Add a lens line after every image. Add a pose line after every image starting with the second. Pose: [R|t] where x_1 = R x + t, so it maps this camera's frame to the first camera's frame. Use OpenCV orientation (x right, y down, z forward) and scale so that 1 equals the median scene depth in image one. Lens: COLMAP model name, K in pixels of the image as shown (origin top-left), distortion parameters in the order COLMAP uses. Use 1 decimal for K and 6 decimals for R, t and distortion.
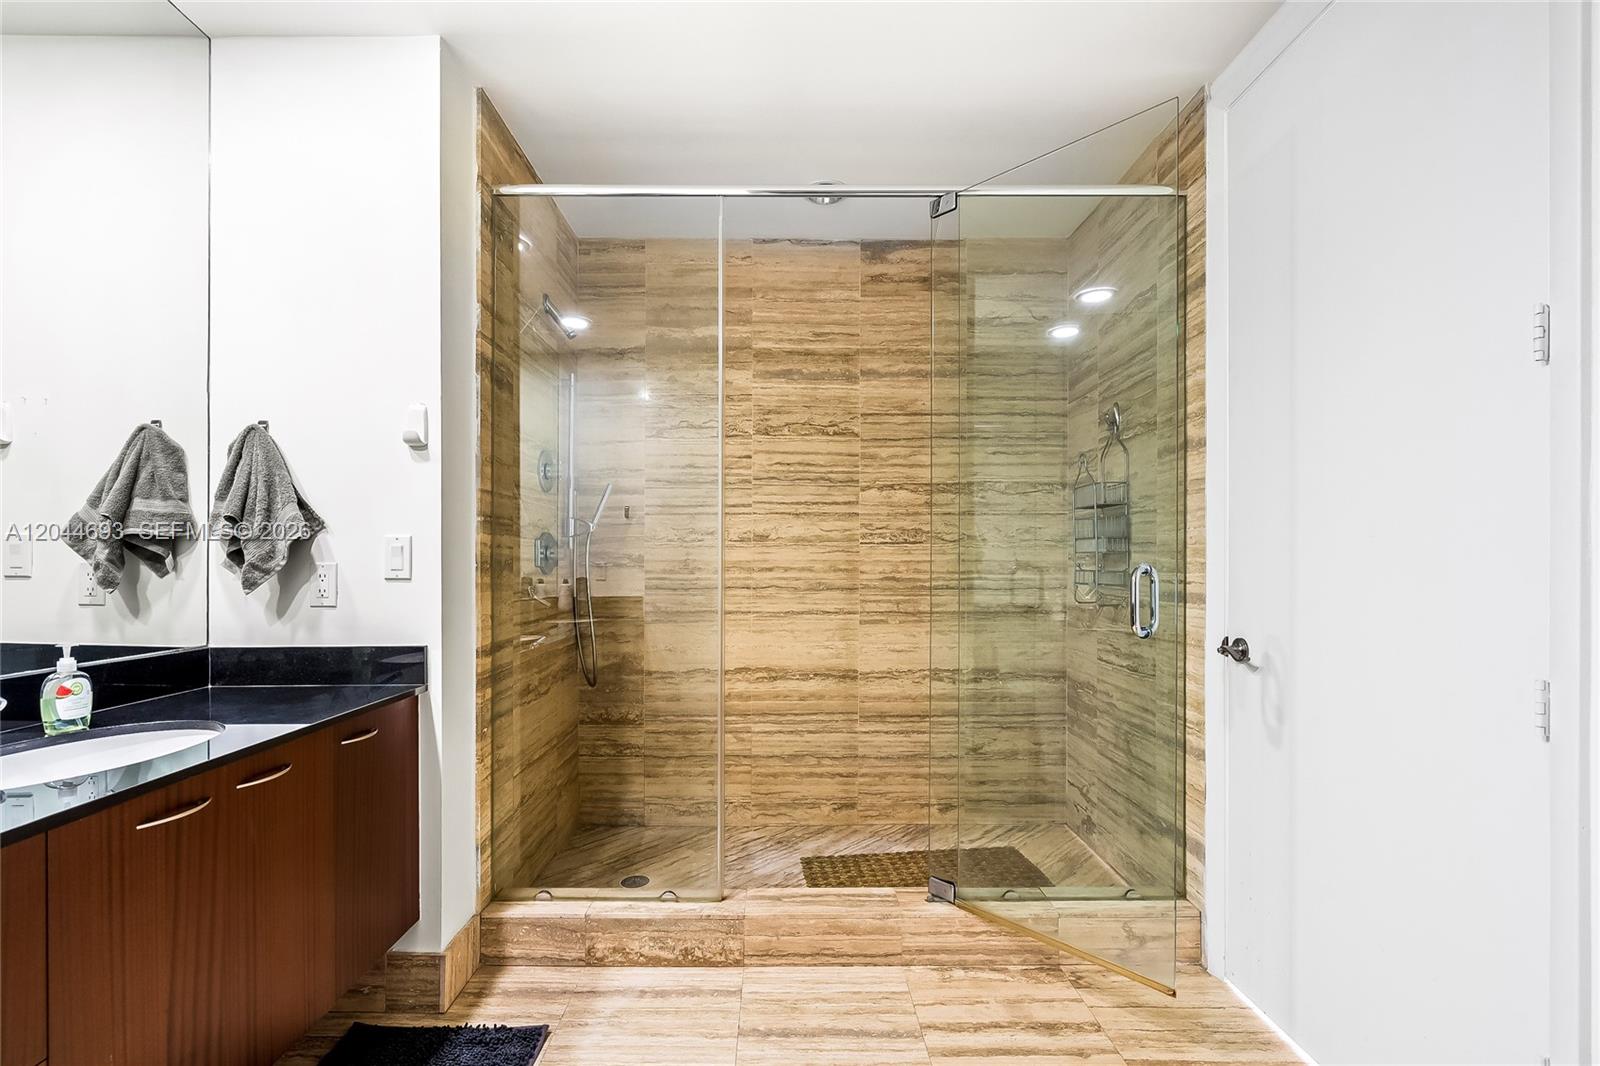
lens RADIAL K [[745.3, 0, 772.8], [0, 745.3, 558.9], [0, 0, 1]] dist [-0.007802, 0.005064]
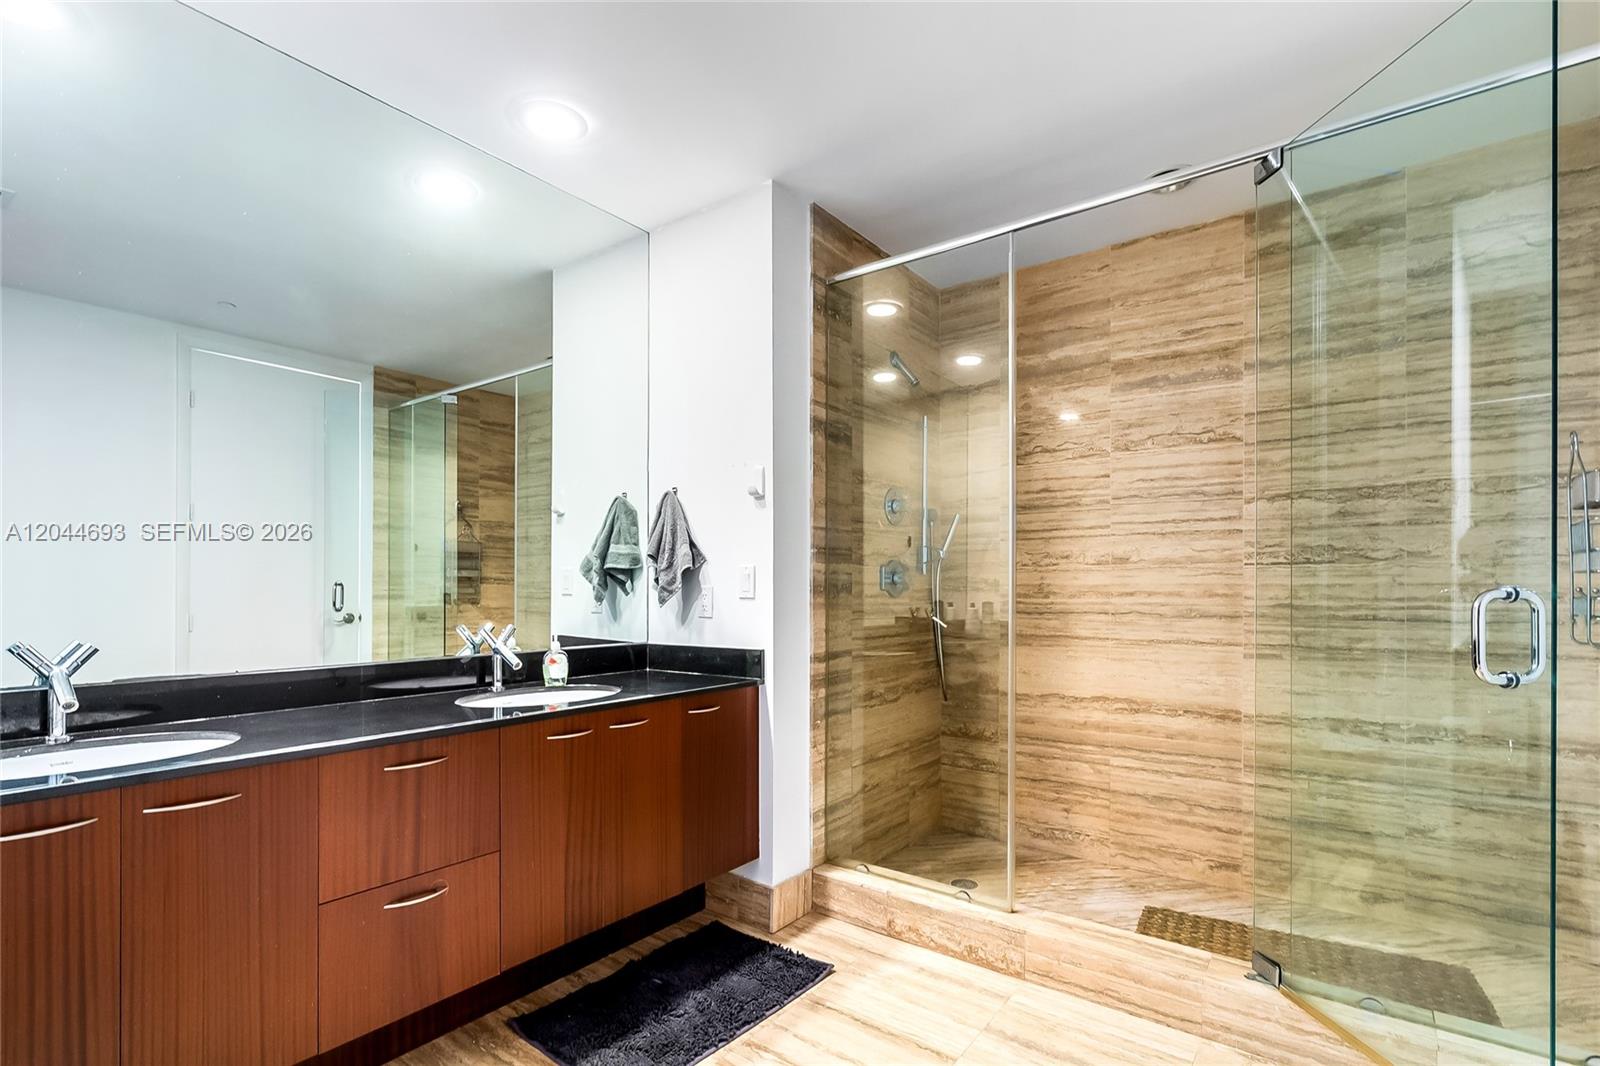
lens RADIAL K [[745.3, 0, 767.6], [0, 745.3, 583.7], [0, 0, 1]] dist [-0.007802, 0.005064]
pose [[0.788004, -0.002643, -0.615664, 0.281155], [0.001260, 0.999996, -0.002680, 0.003920], [0.615669, 0.001336, 0.788004, -0.021875]]
